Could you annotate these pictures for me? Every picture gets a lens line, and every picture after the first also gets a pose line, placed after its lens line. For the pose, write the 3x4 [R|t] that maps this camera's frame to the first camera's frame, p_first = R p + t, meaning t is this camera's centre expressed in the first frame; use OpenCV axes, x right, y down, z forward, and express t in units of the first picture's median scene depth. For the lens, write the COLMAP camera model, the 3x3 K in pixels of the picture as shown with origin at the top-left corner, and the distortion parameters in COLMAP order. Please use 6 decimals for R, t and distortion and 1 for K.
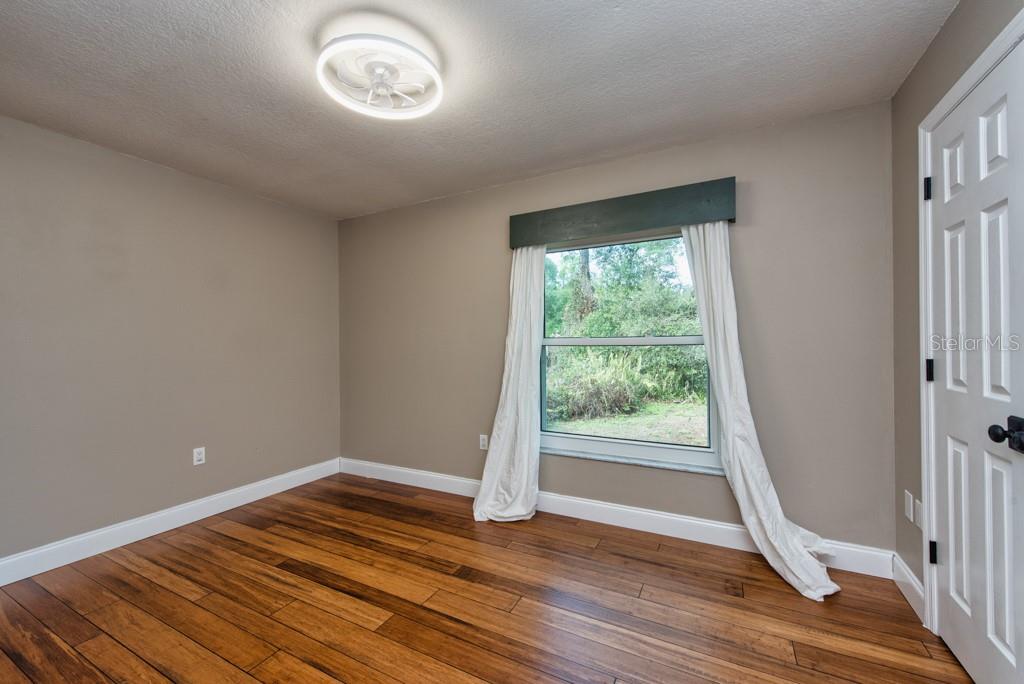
lens RADIAL K [[402.1, 0, 513.2], [0, 402.1, 339.4], [0, 0, 1]] dist [0.014942, -0.003560]
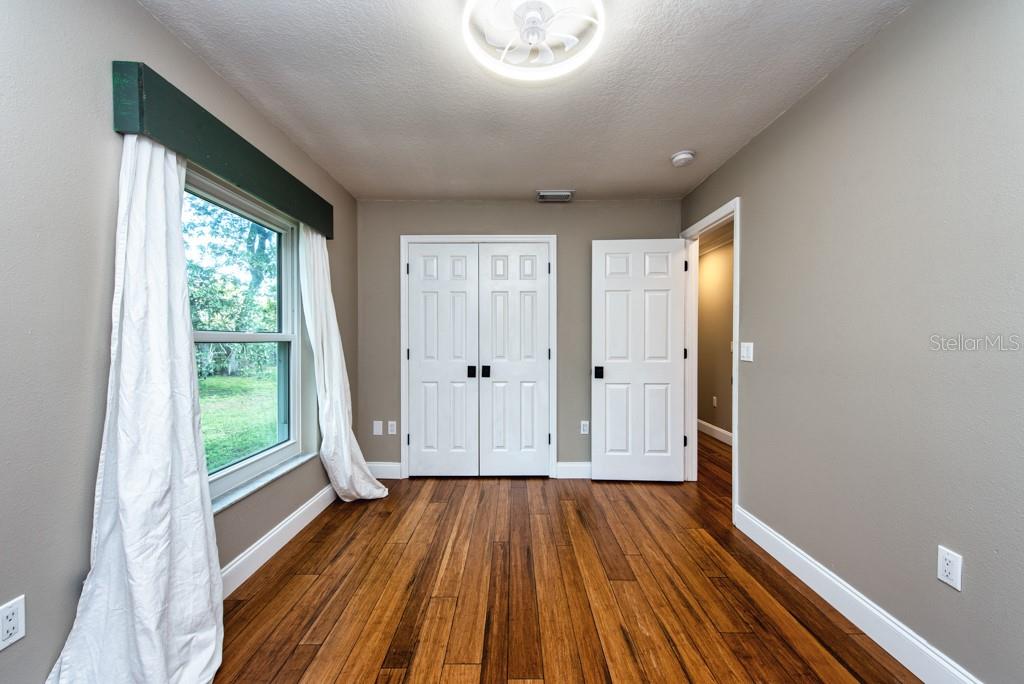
lens RADIAL K [[402.1, 0, 507.9], [0, 402.1, 344.3], [0, 0, 1]] dist [0.014942, -0.003560]
pose [[-0.438642, -0.004913, 0.898649, -0.989342], [-0.006618, 0.999976, 0.002236, 0.021356], [-0.898638, -0.004967, -0.438663, 1.334657]]
